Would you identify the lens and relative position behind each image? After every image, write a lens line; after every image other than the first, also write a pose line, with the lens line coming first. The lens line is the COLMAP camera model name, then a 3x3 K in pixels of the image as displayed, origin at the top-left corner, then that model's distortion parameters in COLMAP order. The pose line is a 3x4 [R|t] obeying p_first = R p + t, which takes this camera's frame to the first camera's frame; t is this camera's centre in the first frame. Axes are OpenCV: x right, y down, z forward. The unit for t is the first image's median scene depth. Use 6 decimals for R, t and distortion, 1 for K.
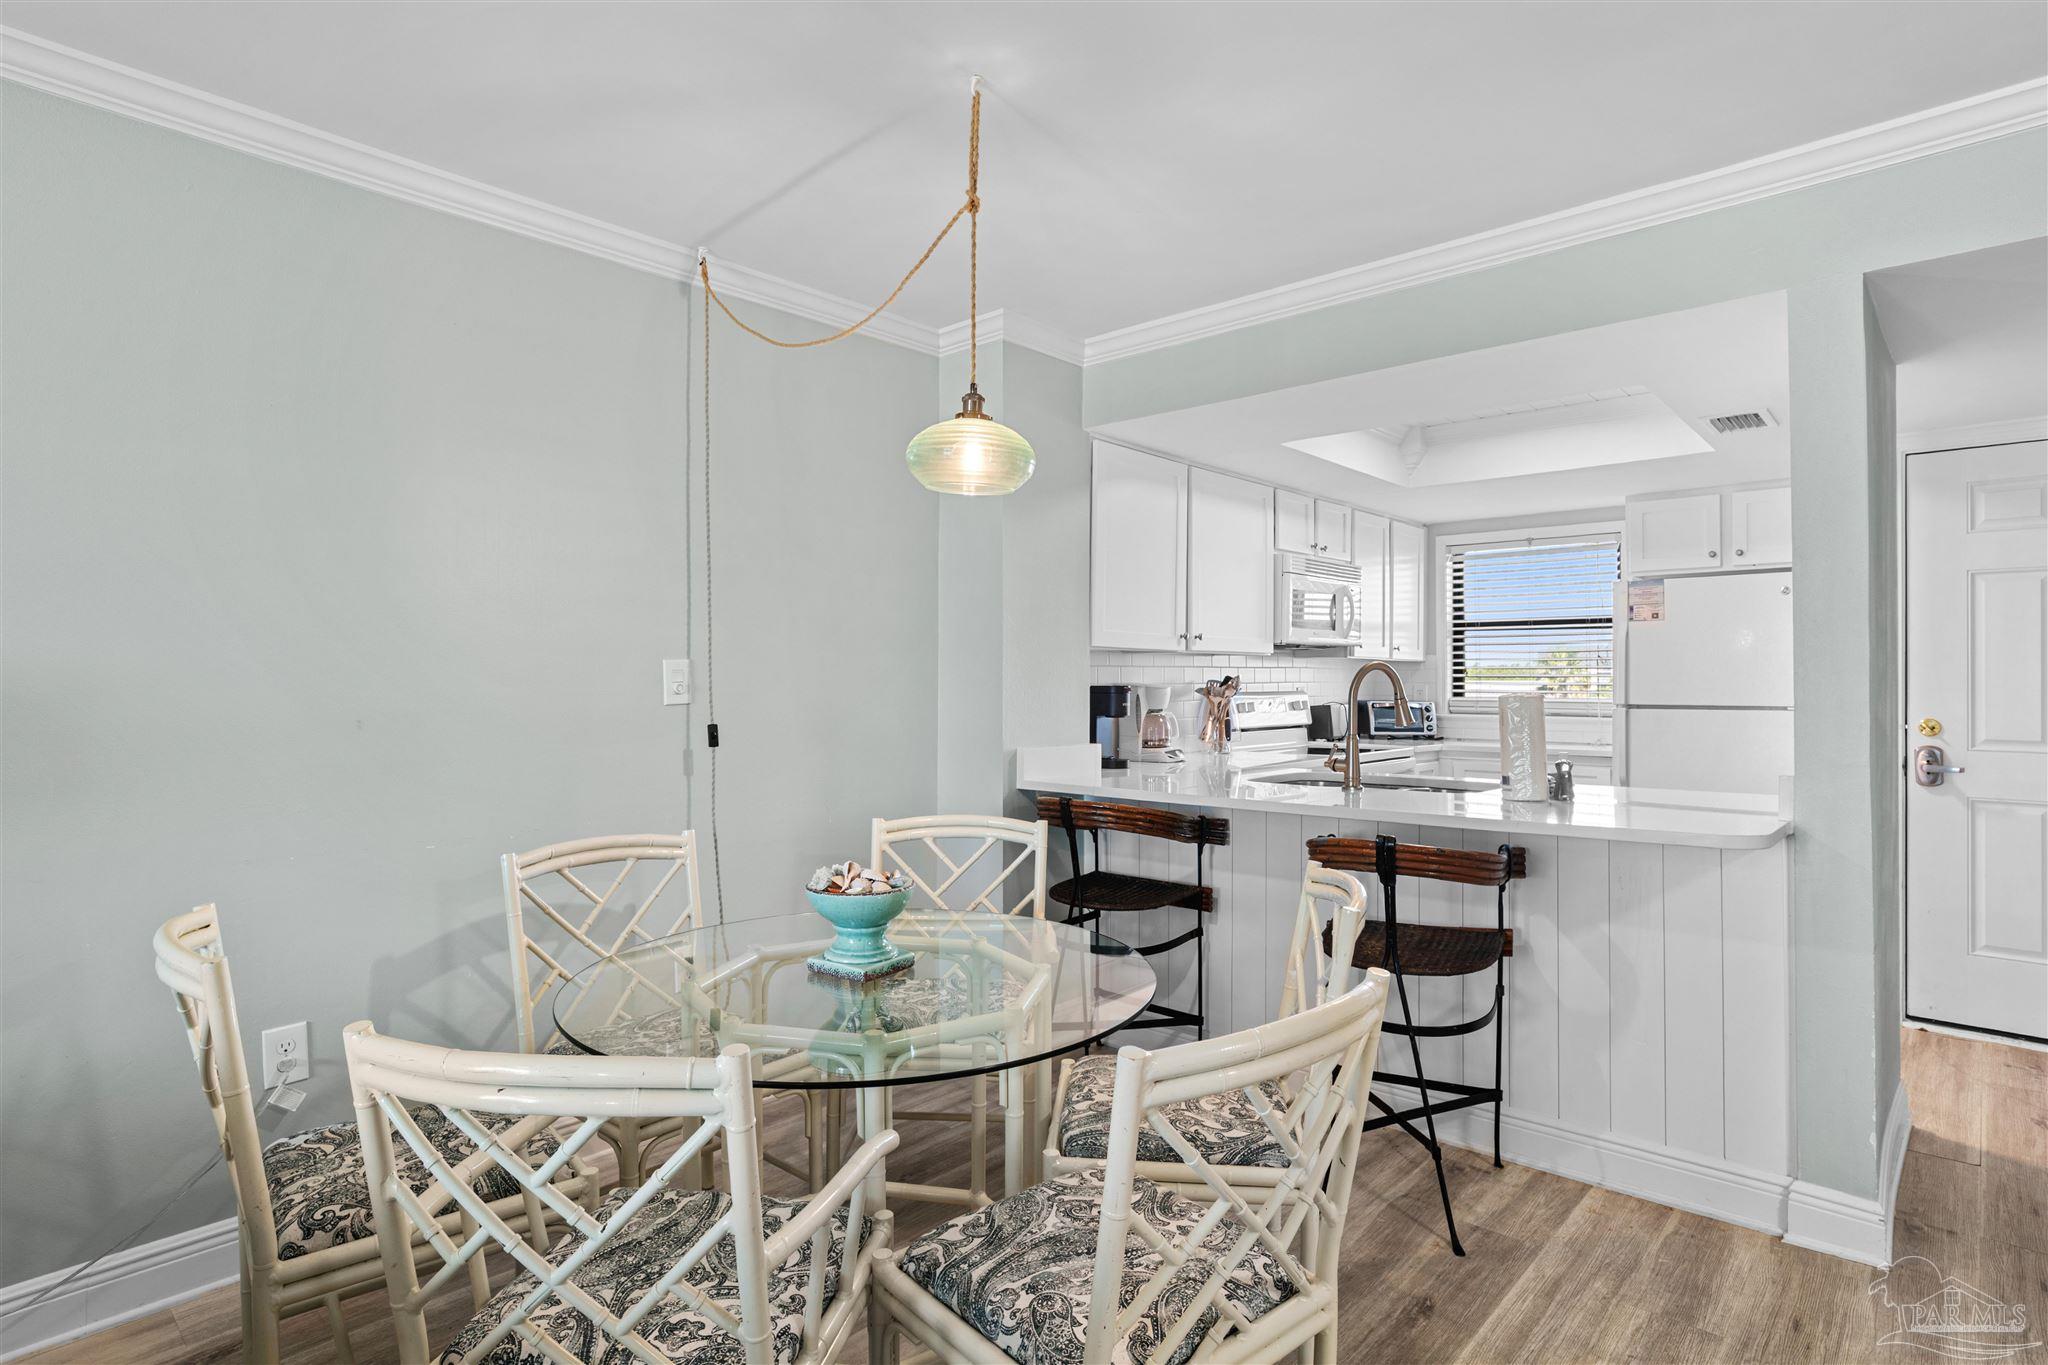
lens RADIAL K [[1071.8, 0, 1035.0], [0, 1071.8, 655.1], [0, 0, 1]] dist [-0.038013, 0.022929]
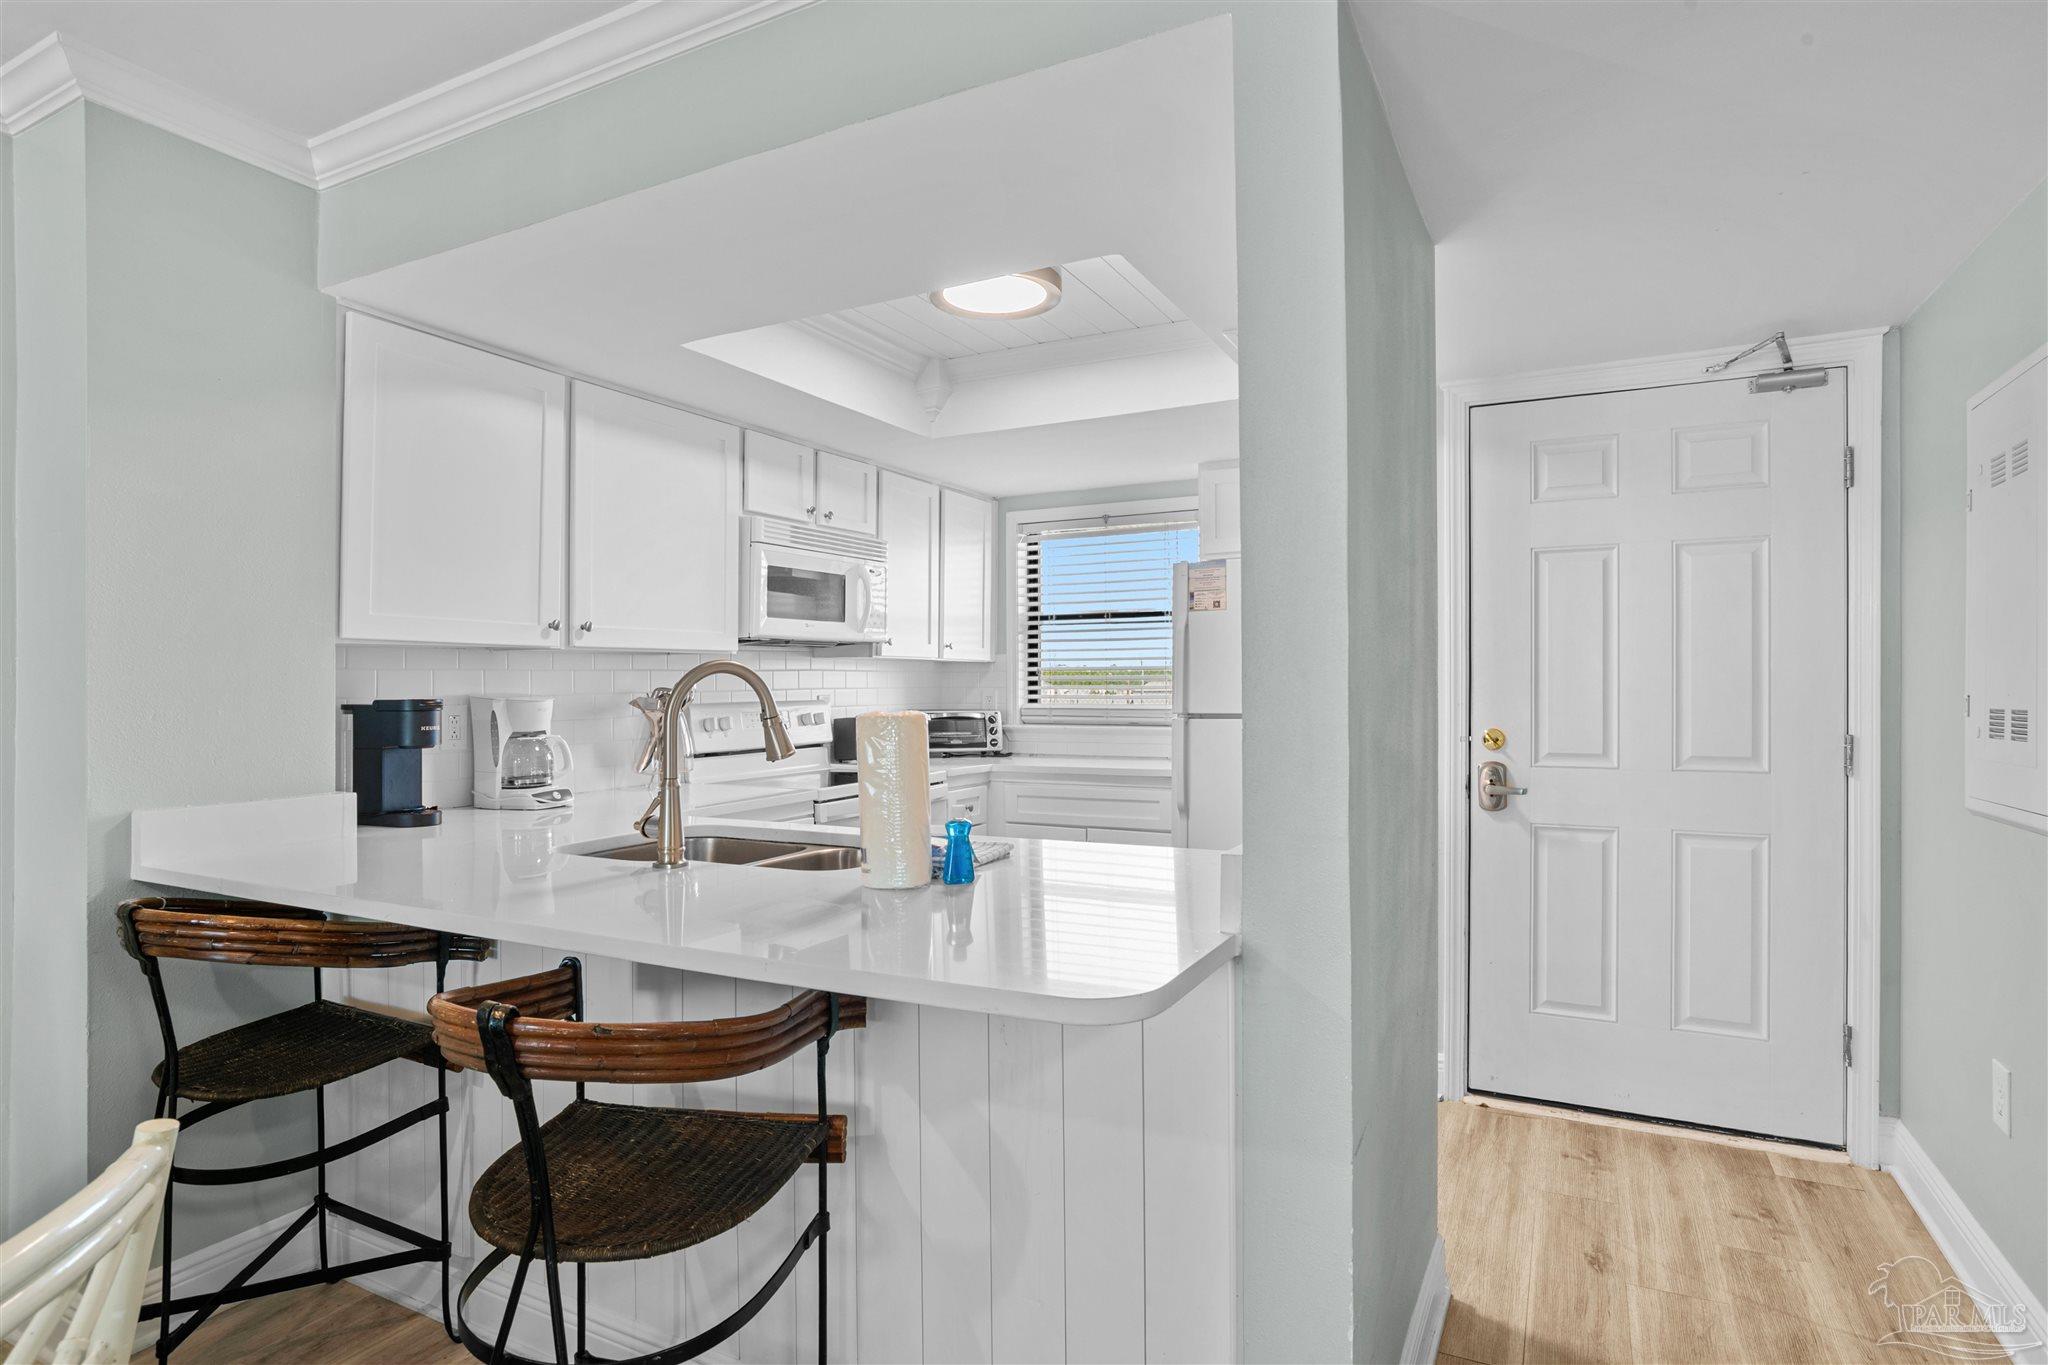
lens RADIAL K [[1065.3, 0, 1047.2], [0, 1065.3, 665.1], [0, 0, 1]] dist [-0.052721, 0.040739]
pose [[0.963960, -0.004217, 0.266016, 0.237653], [0.002339, 0.999970, 0.007379, 0.003261], [-0.266039, -0.006491, 0.963940, 0.242300]]
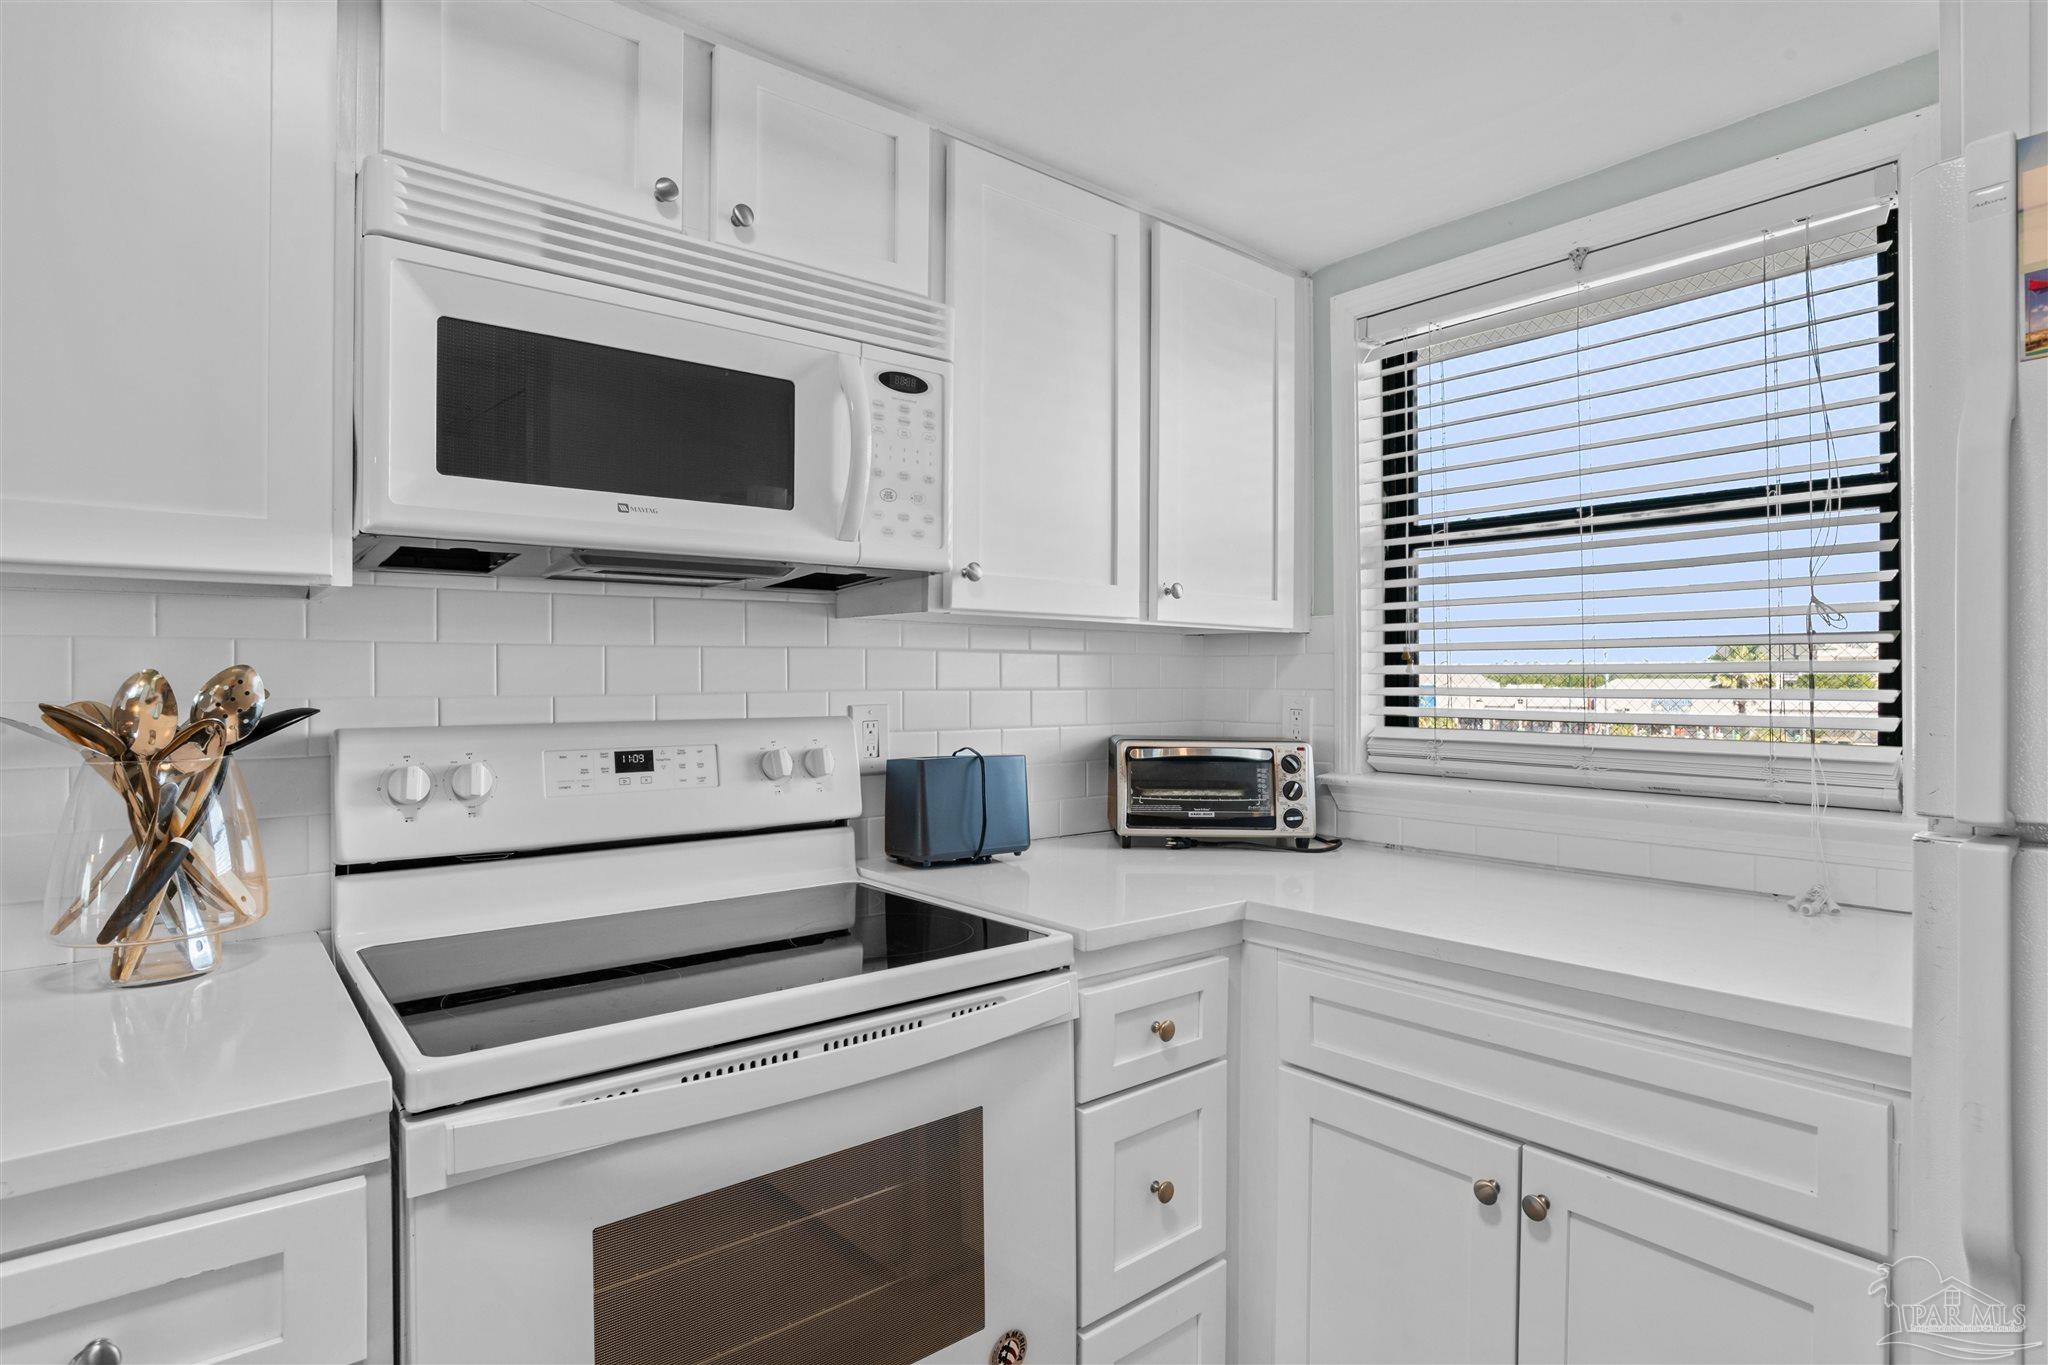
lens RADIAL K [[1065.3, 0, 1047.2], [0, 1065.3, 665.1], [0, 0, 1]] dist [-0.052721, 0.040739]
pose [[0.990992, -0.006123, -0.133782, 0.420067], [0.007506, 0.999923, 0.009834, 0.017134], [0.133711, -0.010749, 0.990962, 0.799629]]
